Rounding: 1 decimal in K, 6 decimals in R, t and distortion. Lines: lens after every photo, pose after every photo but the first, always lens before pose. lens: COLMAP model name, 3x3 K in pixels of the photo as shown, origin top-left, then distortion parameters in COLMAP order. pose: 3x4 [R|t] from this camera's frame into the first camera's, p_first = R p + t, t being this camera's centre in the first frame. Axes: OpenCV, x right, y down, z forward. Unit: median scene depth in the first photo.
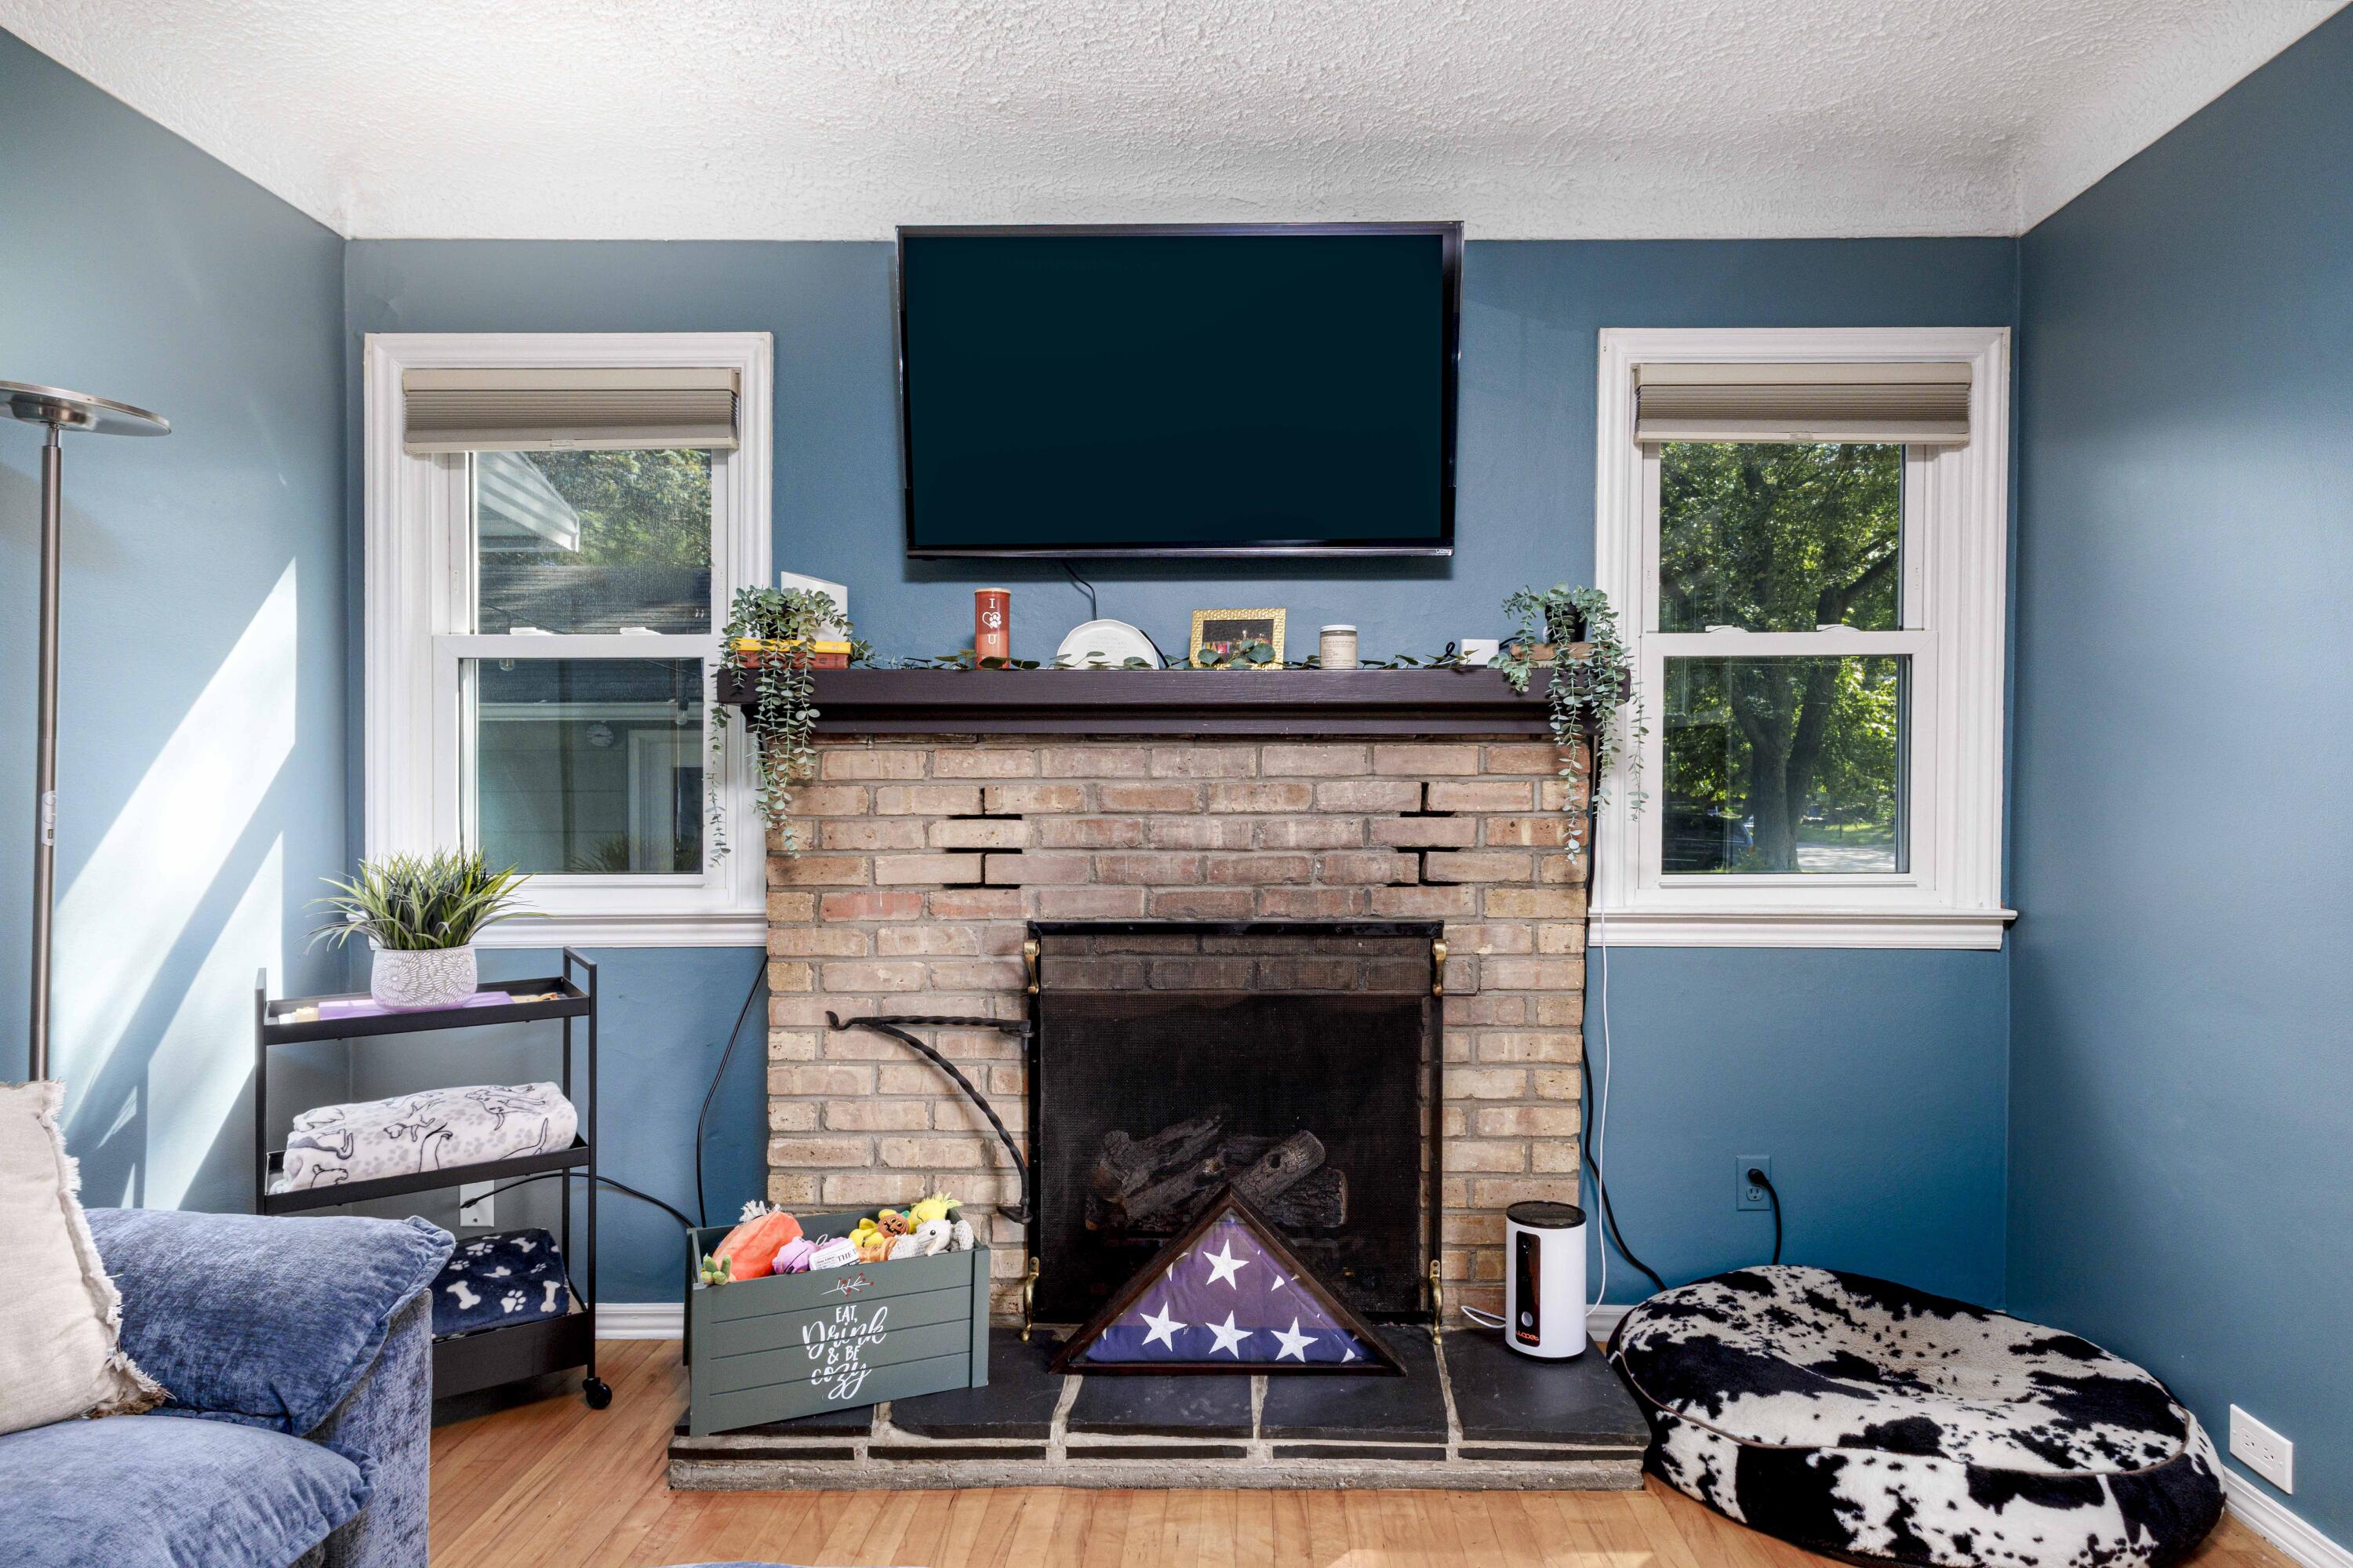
lens RADIAL K [[1224.2, 0, 1183.2], [0, 1224.2, 783.1], [0, 0, 1]] dist [0.015954, -0.001064]
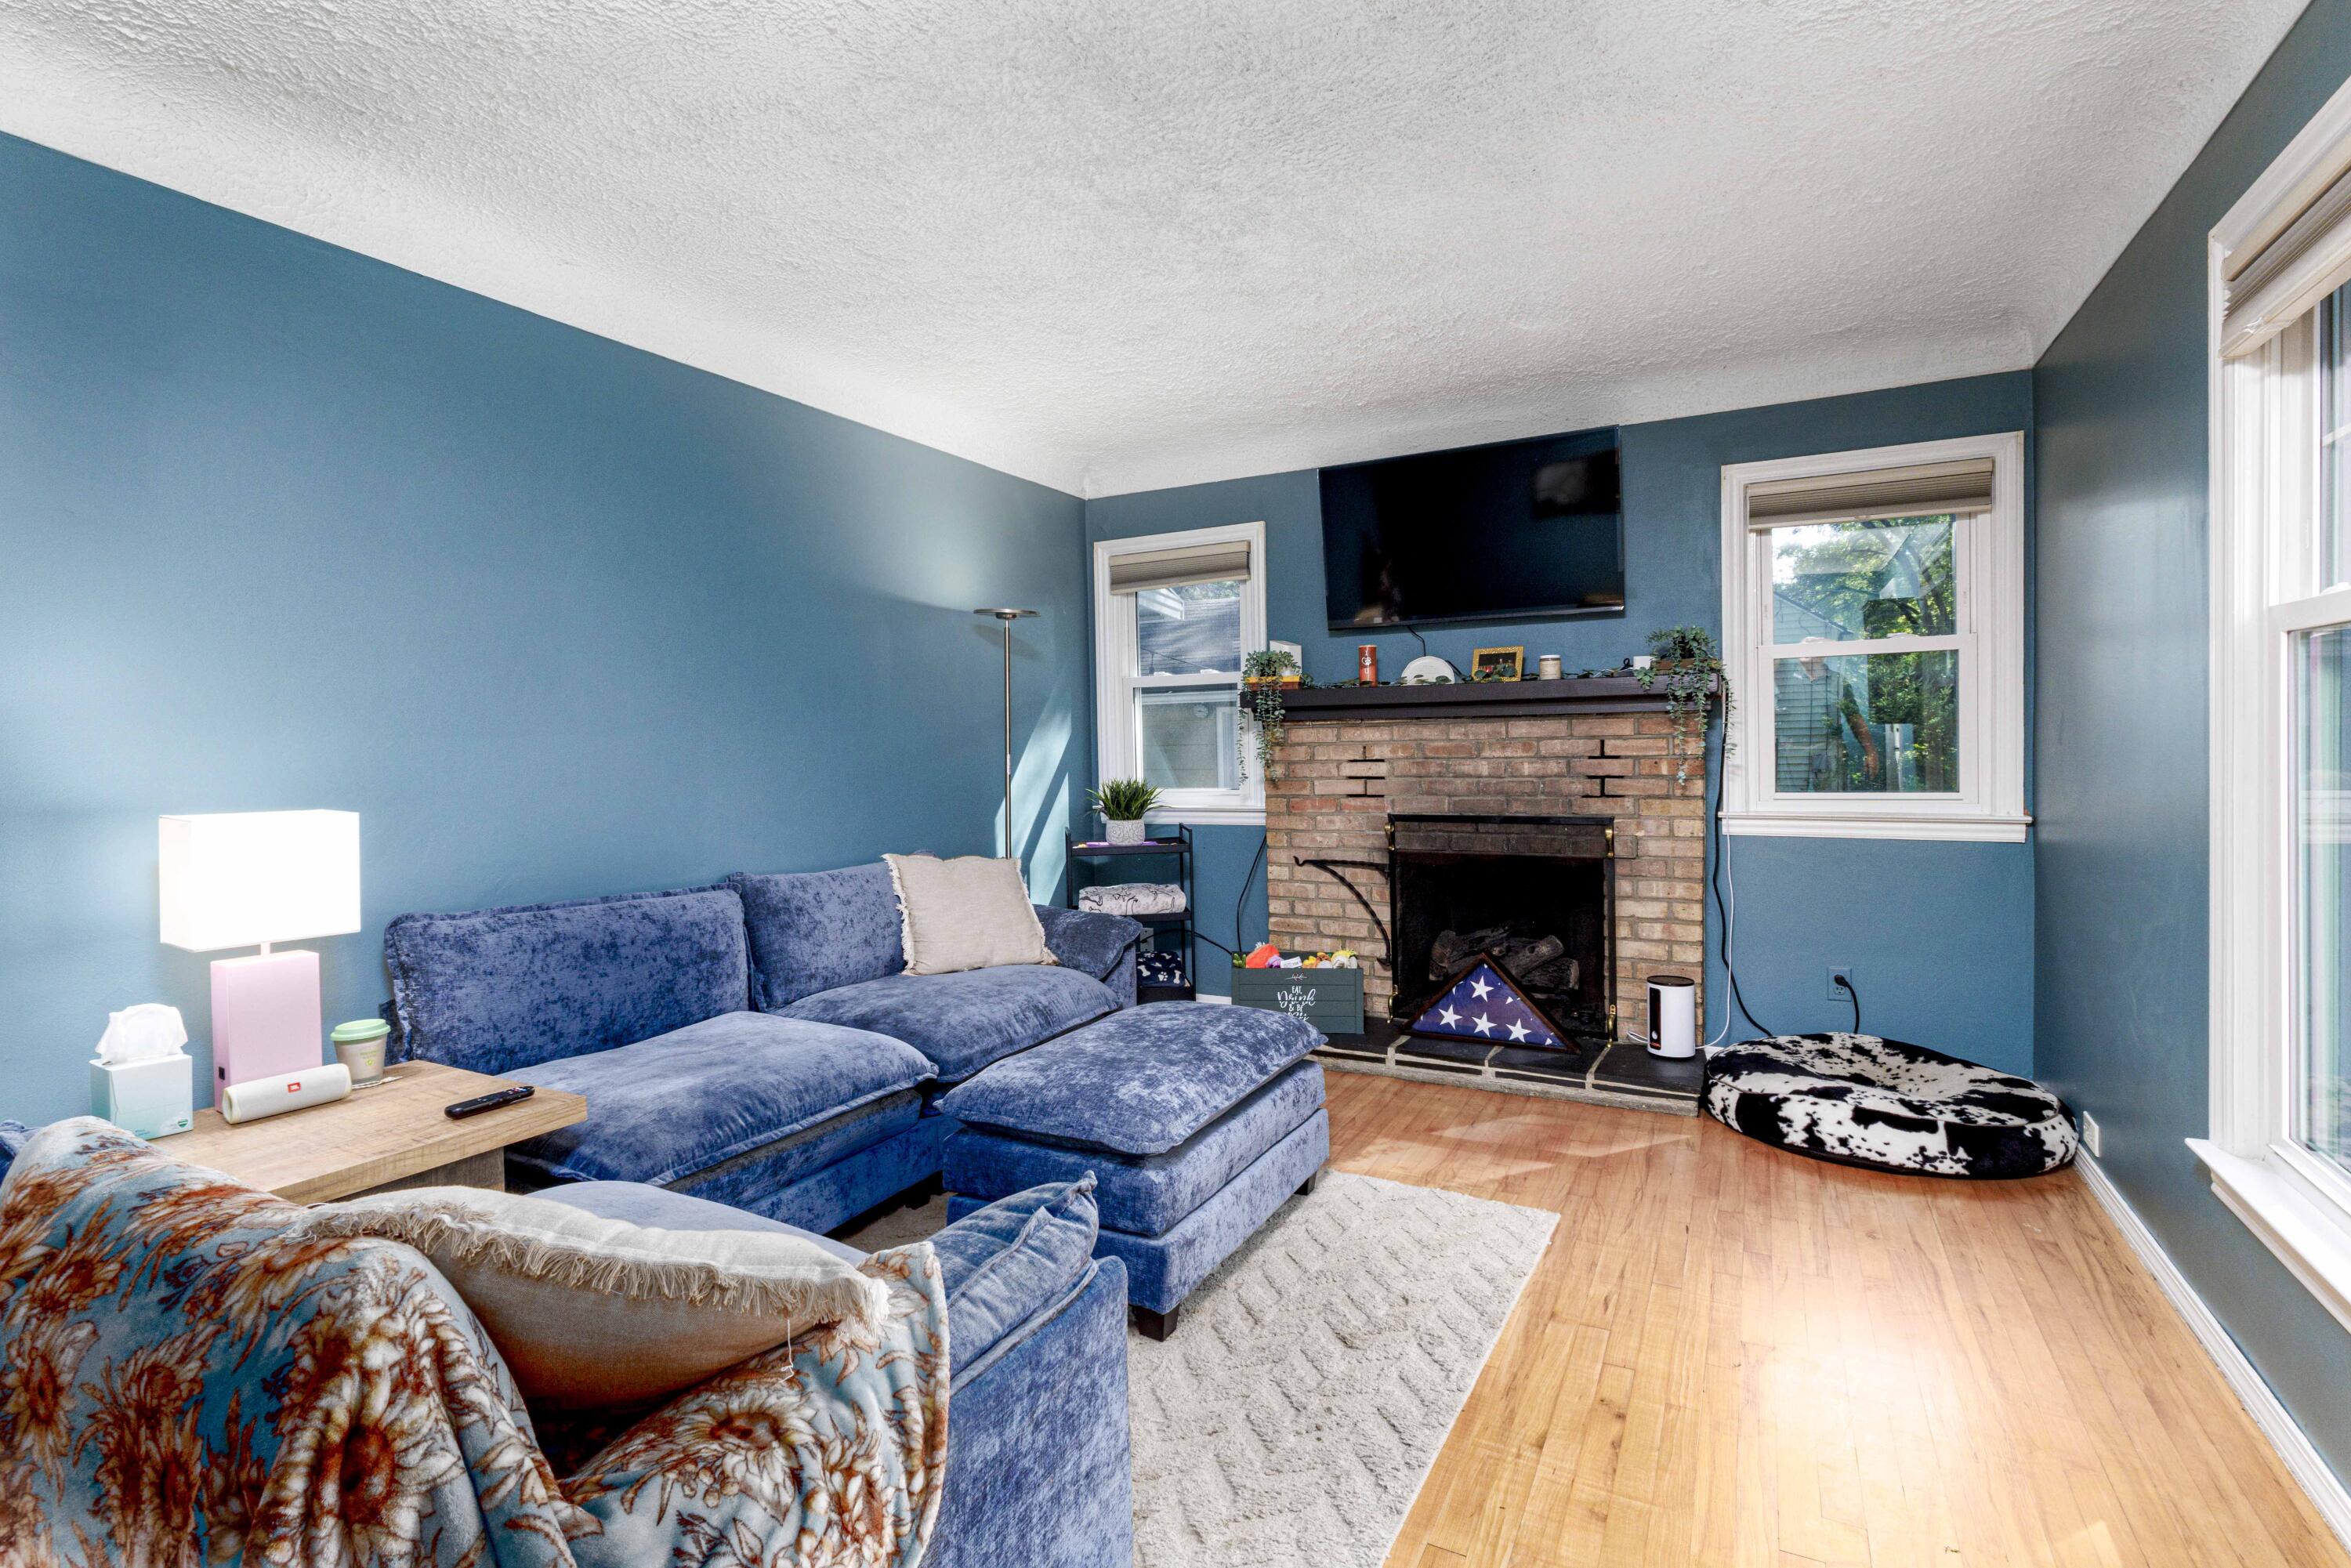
lens RADIAL K [[1120.2, 0, 1175.7], [0, 1120.2, 807.6], [0, 0, 1]] dist [0.001065, 0.000236]
pose [[0.887143, 0.011856, -0.461342, 0.399515], [0.021066, 0.997588, 0.066145, -0.023067], [0.461013, -0.068398, 0.884754, -0.744140]]
